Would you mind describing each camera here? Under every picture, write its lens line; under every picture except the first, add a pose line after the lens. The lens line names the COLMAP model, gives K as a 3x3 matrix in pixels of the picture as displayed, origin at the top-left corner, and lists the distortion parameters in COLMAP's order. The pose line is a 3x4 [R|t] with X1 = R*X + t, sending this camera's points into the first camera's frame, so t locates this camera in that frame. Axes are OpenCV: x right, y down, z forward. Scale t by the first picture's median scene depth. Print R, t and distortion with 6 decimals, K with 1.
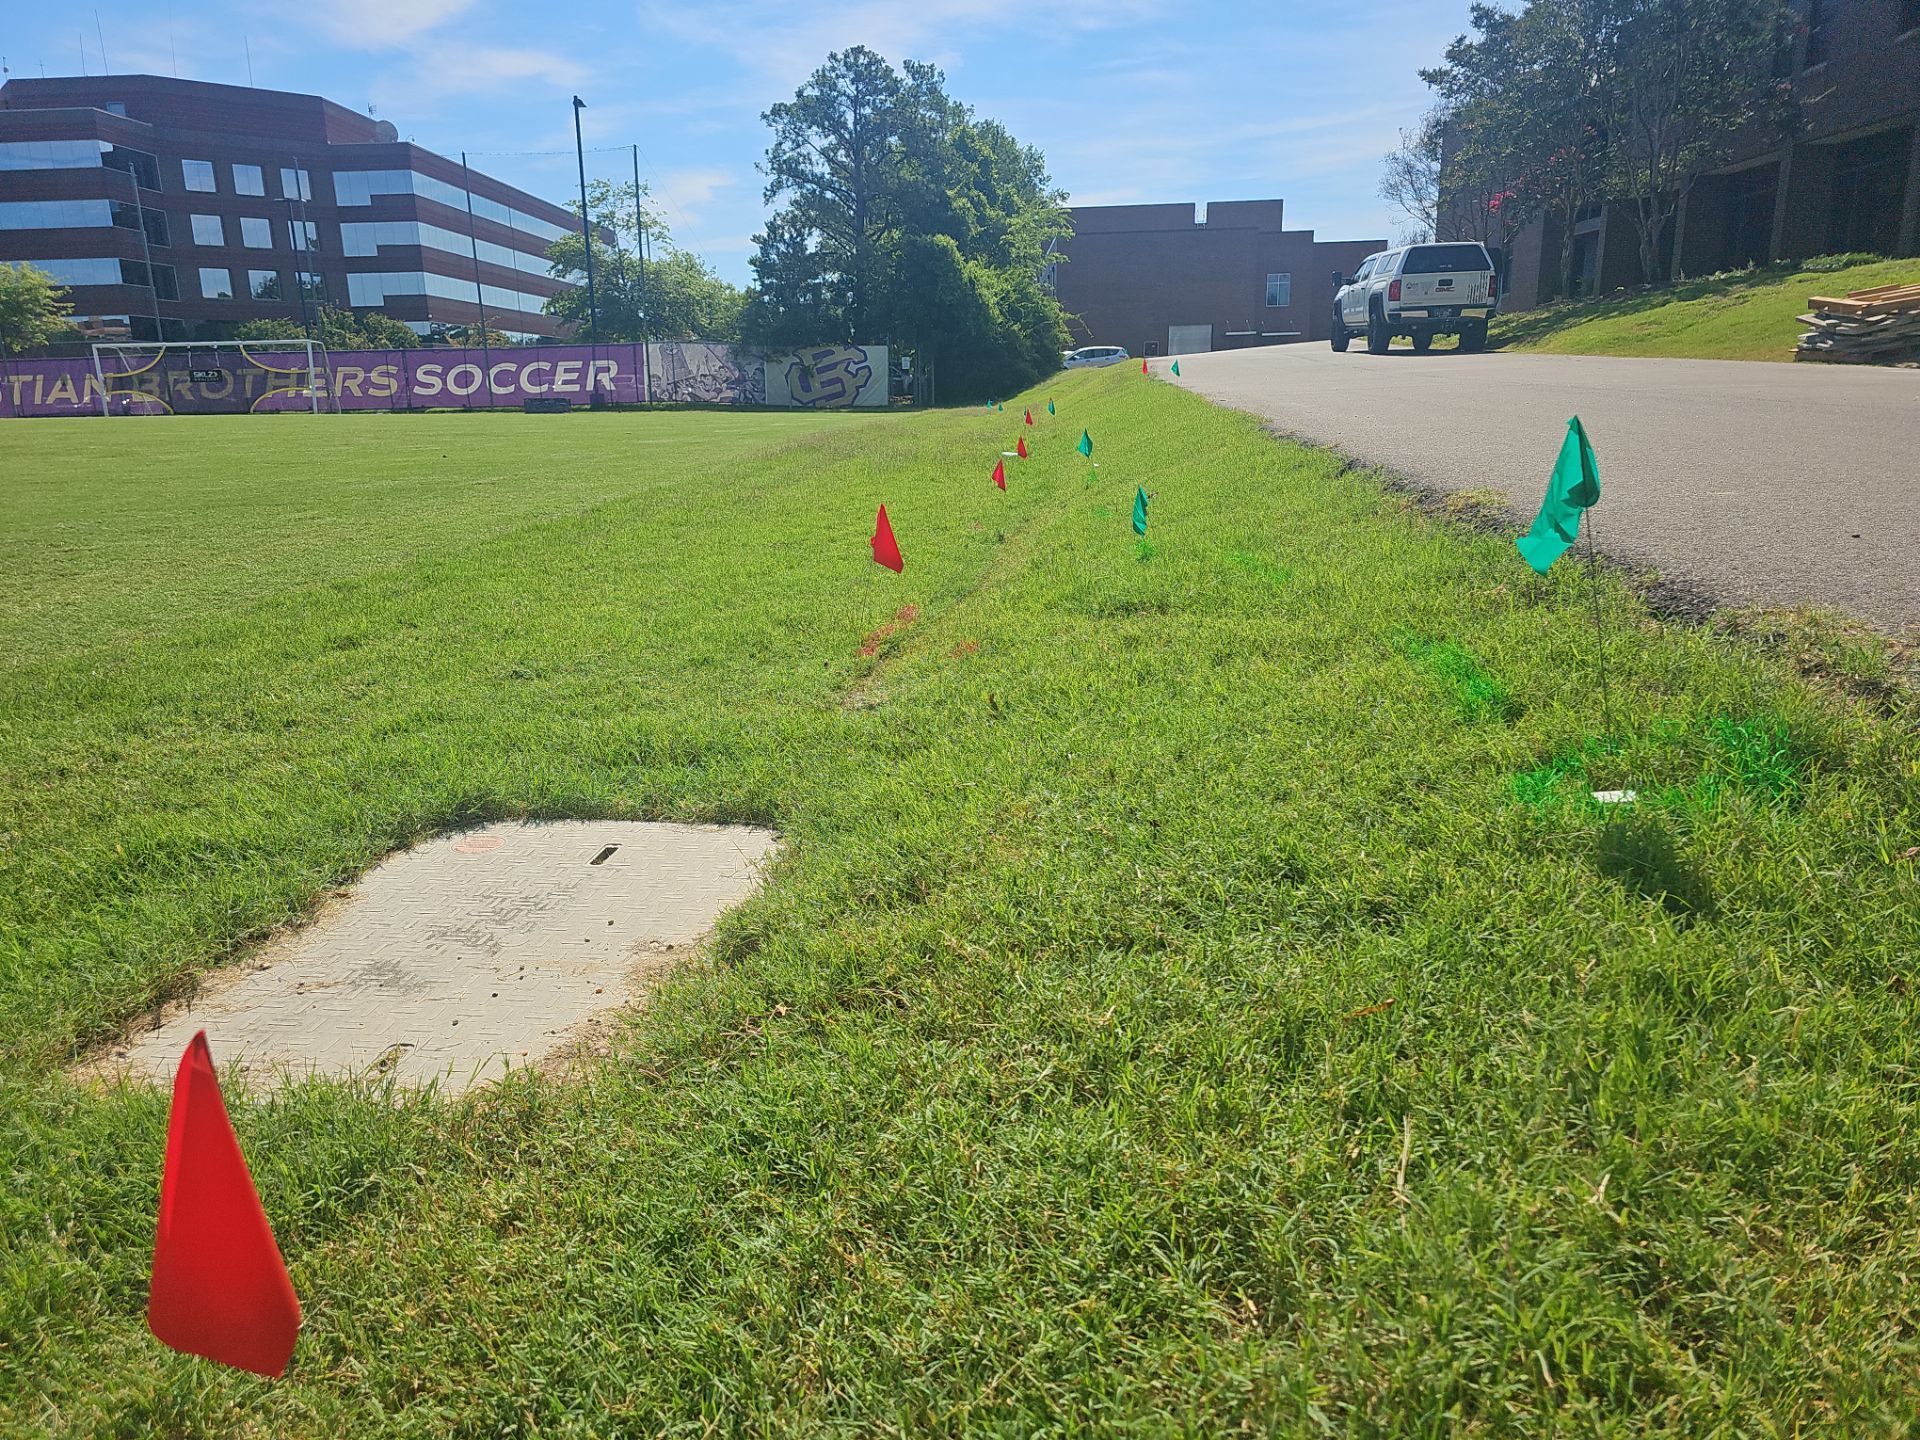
lens RADIAL K [[1250.8, 0, 937.7], [0, 1250.8, 678.5], [0, 0, 1]] dist [0.063306, -0.066633]
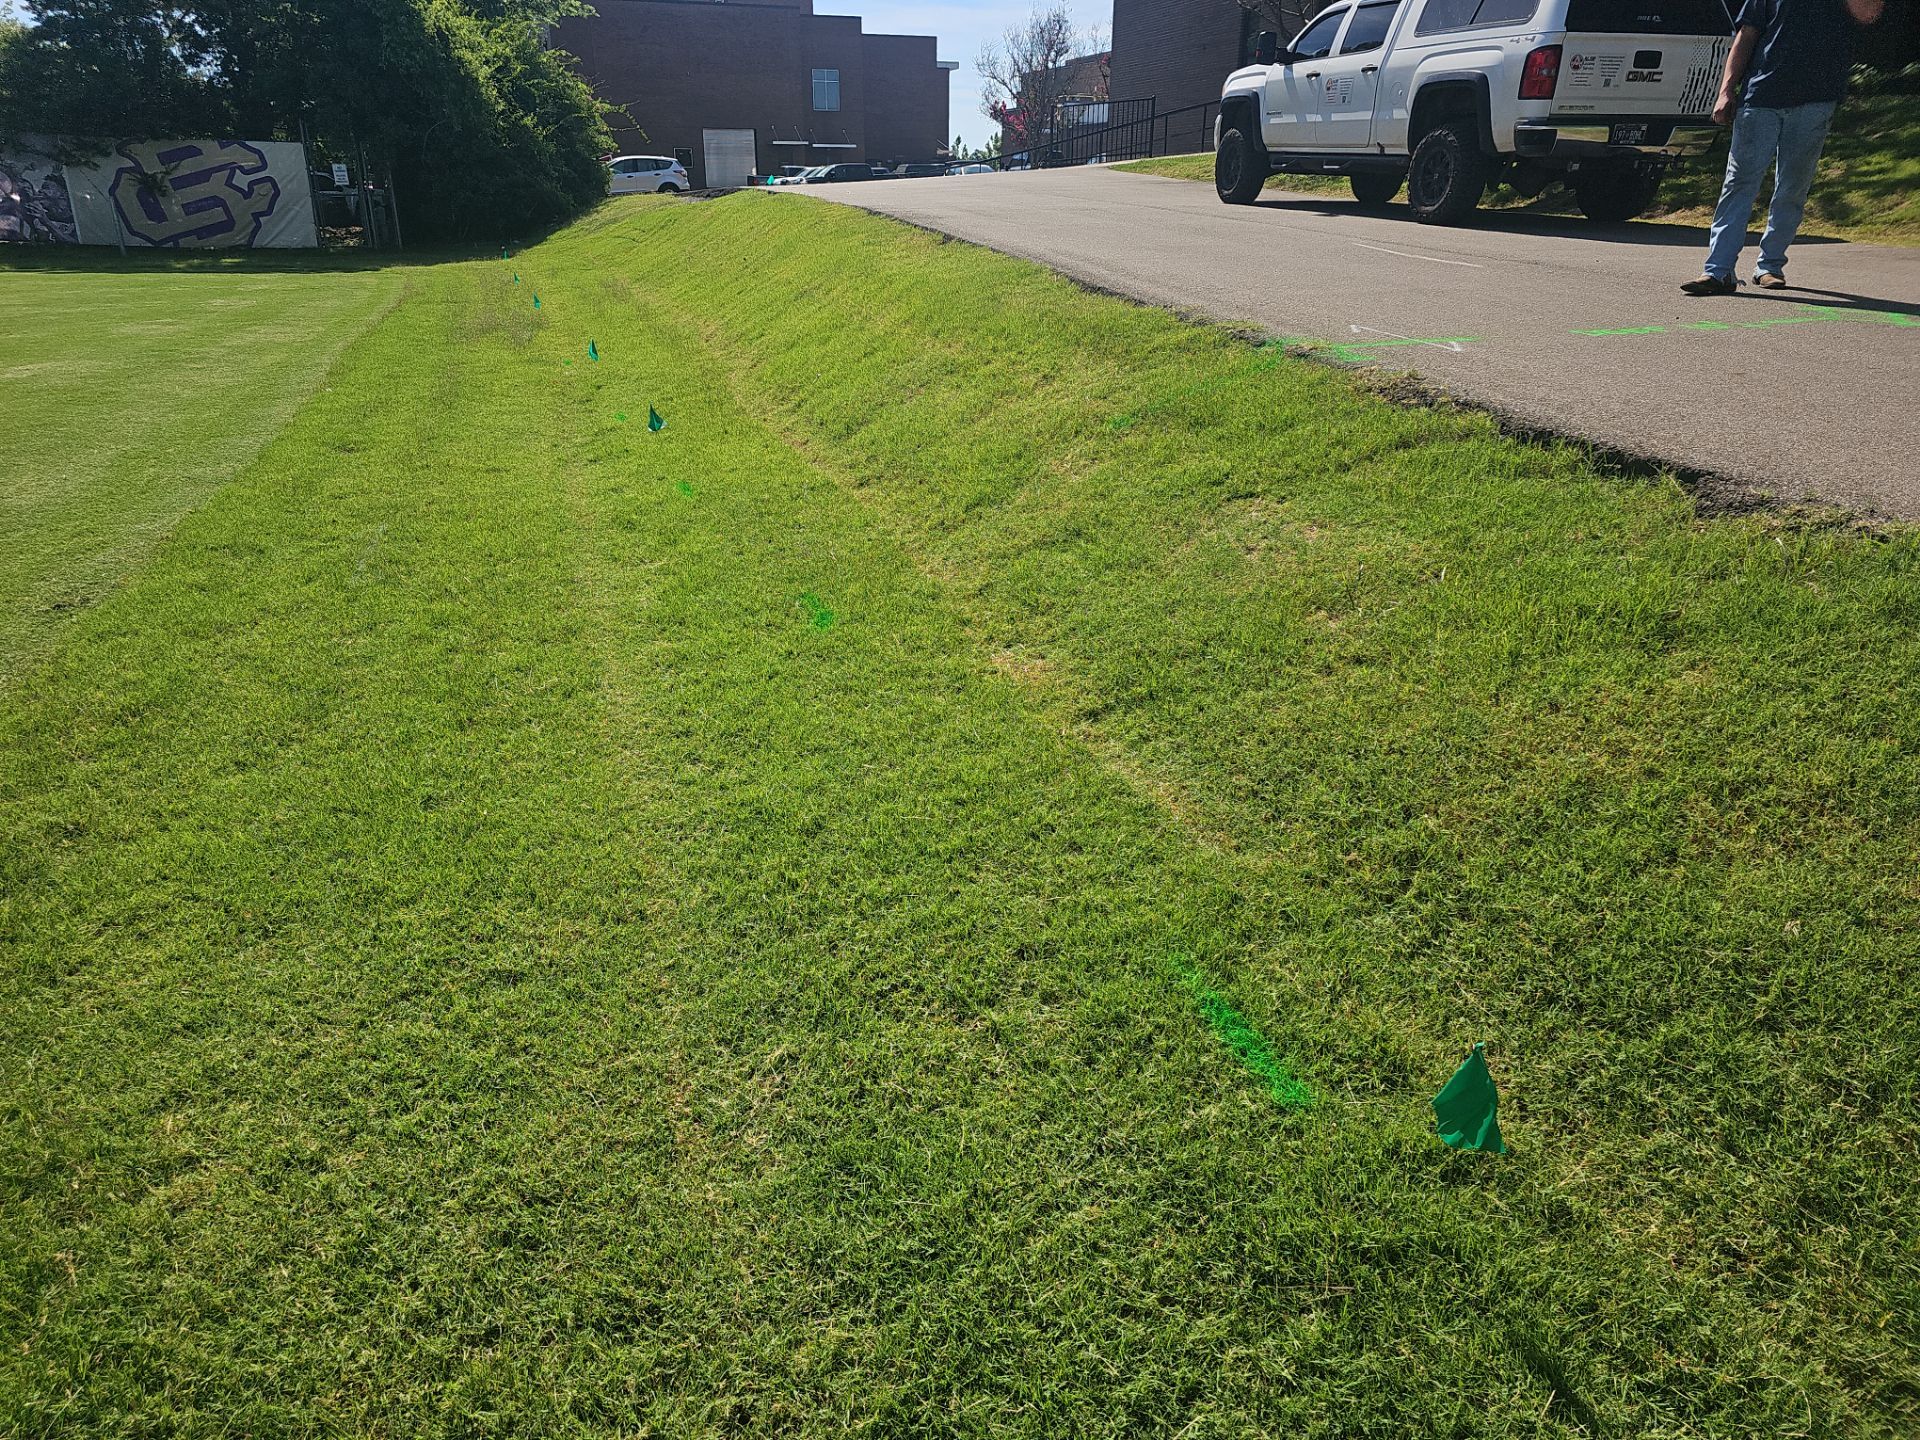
lens RADIAL K [[1291.7, 0, 960.0], [0, 1291.7, 720.0], [0, 0, 1]] dist [0.040898, -0.032210]
pose [[0.929962, -0.116239, 0.348797, 0.001648], [0.061719, 0.984600, 0.163568, -0.080082], [-0.362438, -0.130584, 0.922814, 0.288723]]
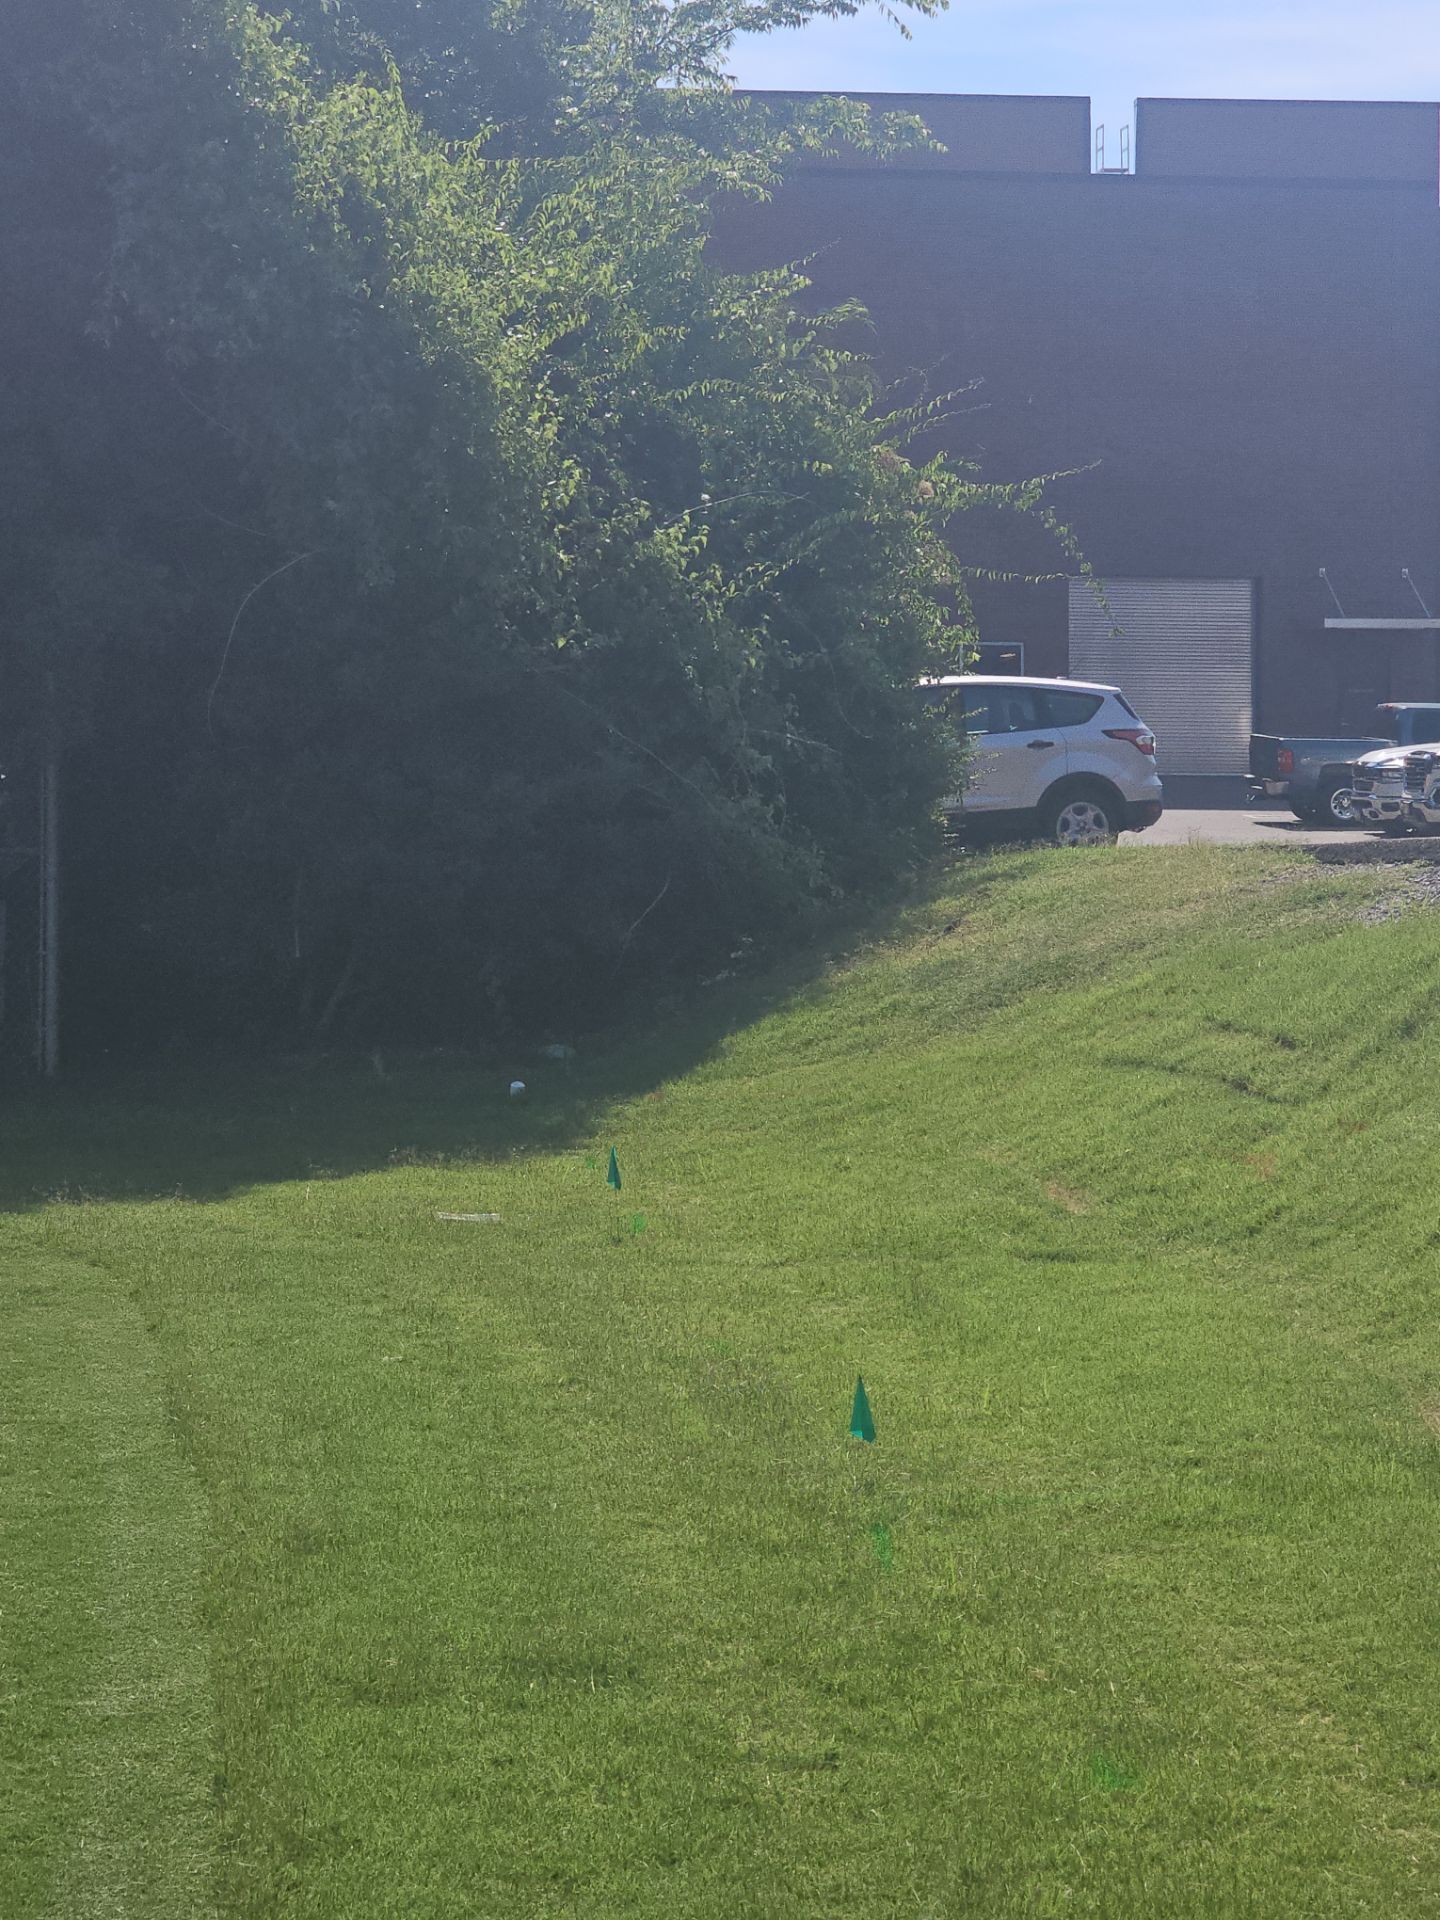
lens RADIAL K [[4973.8, 0, 752.9], [0, 4973.8, 958.1], [0, 0, 1]] dist [-0.732999, 12.789444]
pose [[0.987110, 0.018095, 0.159016, -0.013745], [0.012902, 0.981357, -0.191761, -0.128871], [-0.159521, 0.191341, 0.968474, 0.474485]]
